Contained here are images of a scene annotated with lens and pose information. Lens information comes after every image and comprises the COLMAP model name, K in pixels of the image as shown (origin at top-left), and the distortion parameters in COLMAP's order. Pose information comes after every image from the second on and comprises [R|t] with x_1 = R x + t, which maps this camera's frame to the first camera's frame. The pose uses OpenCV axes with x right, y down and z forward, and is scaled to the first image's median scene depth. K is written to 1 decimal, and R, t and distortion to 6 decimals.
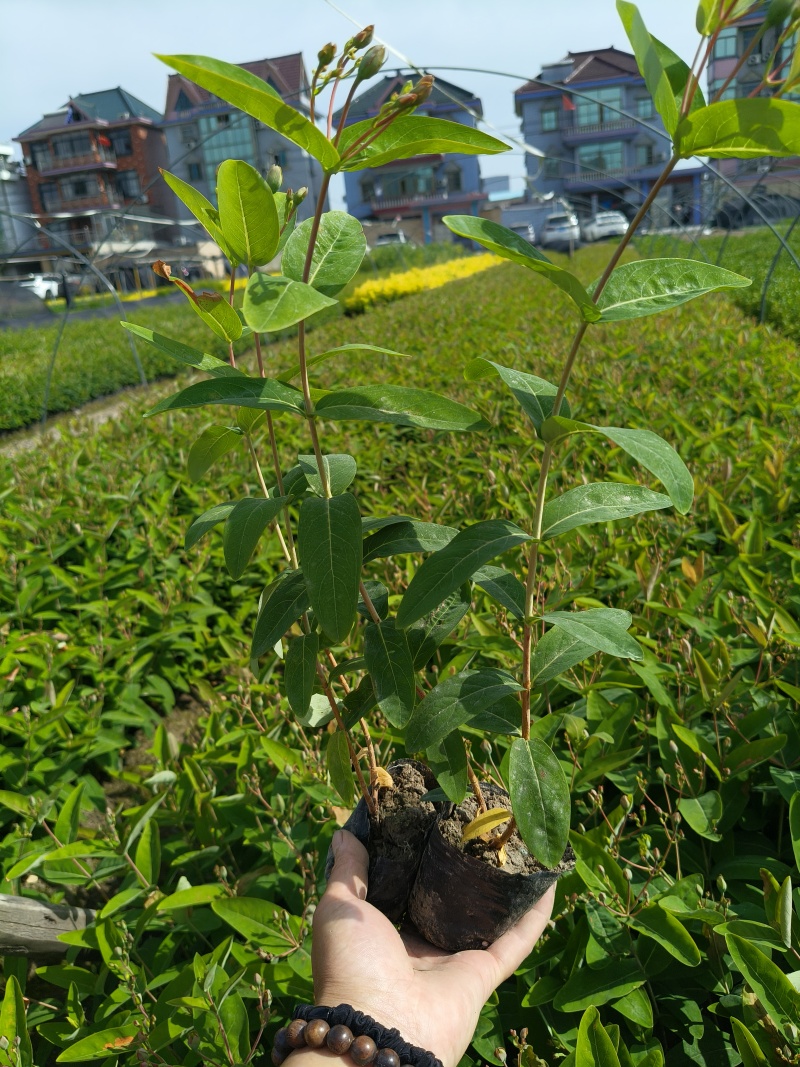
lens RADIAL K [[817.5, 0, 394.4], [0, 817.5, 537.1], [0, 0, 1]] dist [-0.014444, -0.023042]
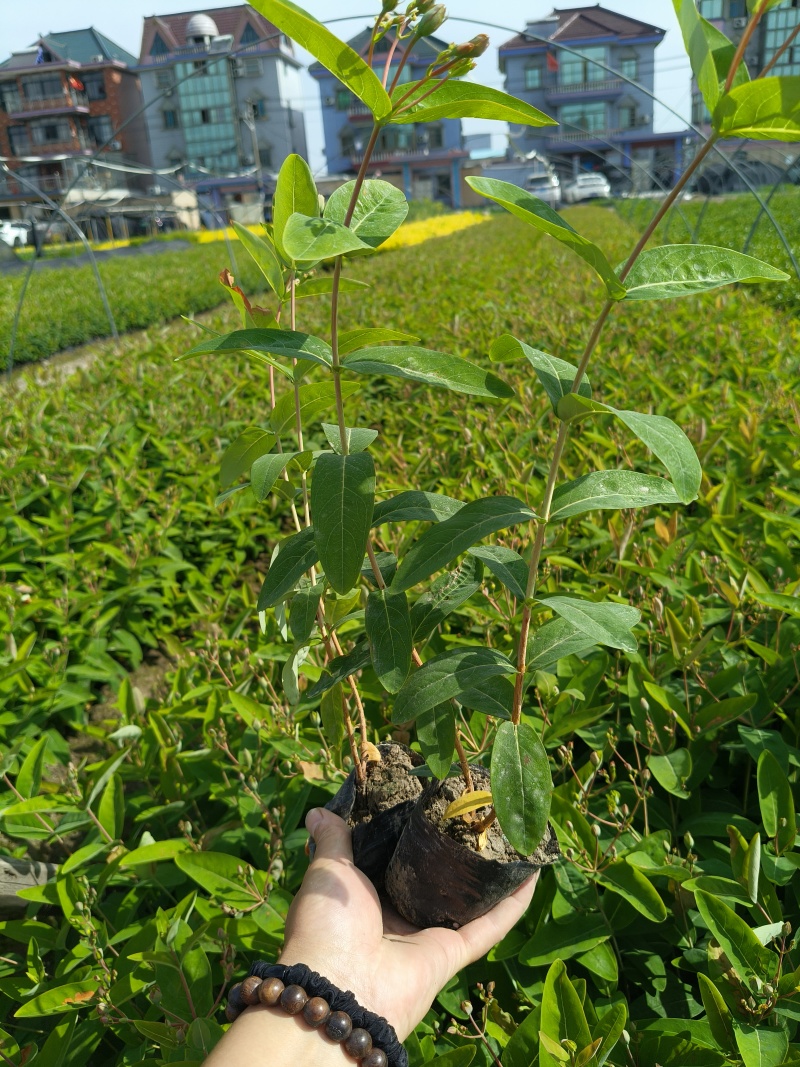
lens RADIAL K [[817.5, 0, 398.3], [0, 817.5, 528.4], [0, 0, 1]] dist [-0.014444, -0.023042]
pose [[0.999219, 0.015580, 0.036301, 0.001716], [-0.016902, 0.999194, 0.036406, 0.007114], [-0.035704, -0.036991, 0.998678, 0.013998]]
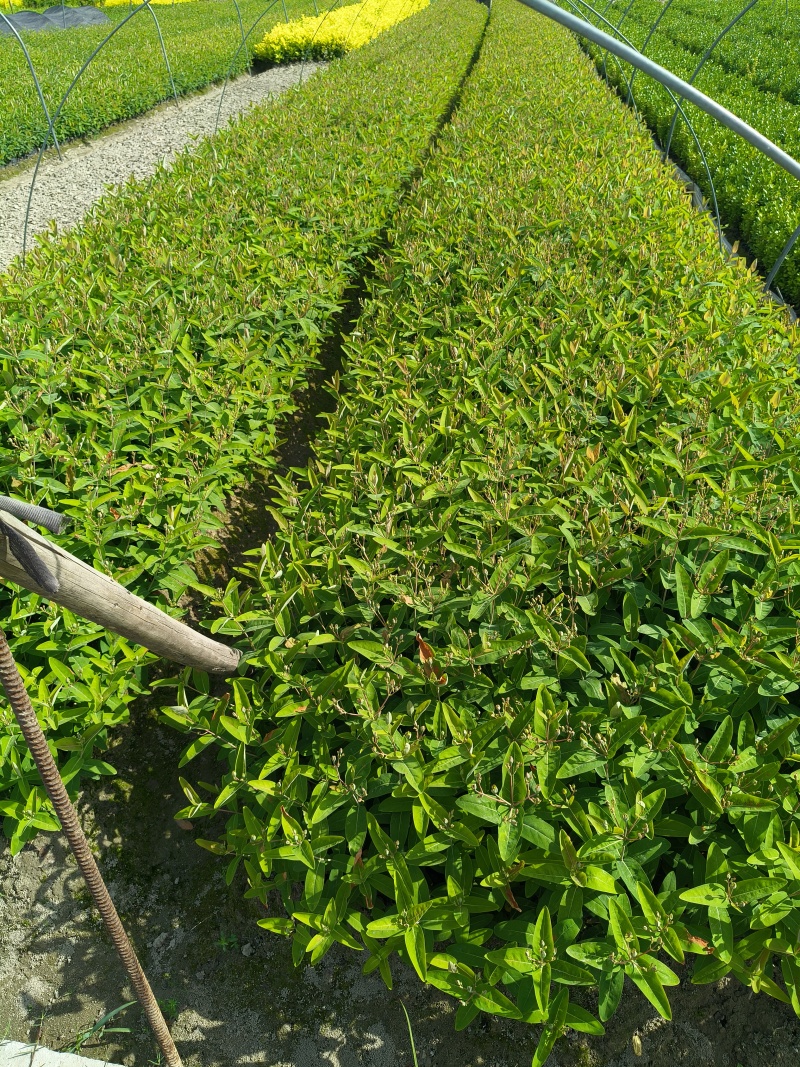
lens RADIAL K [[817.5, 0, 407.0], [0, 817.5, 537.6], [0, 0, 1]] dist [-0.014444, -0.023042]
pose [[0.985852, 0.024351, 0.165838, -0.237785], [-0.070706, 0.957470, 0.279736, -0.207678], [-0.151973, -0.287504, 0.945646, -0.472991]]
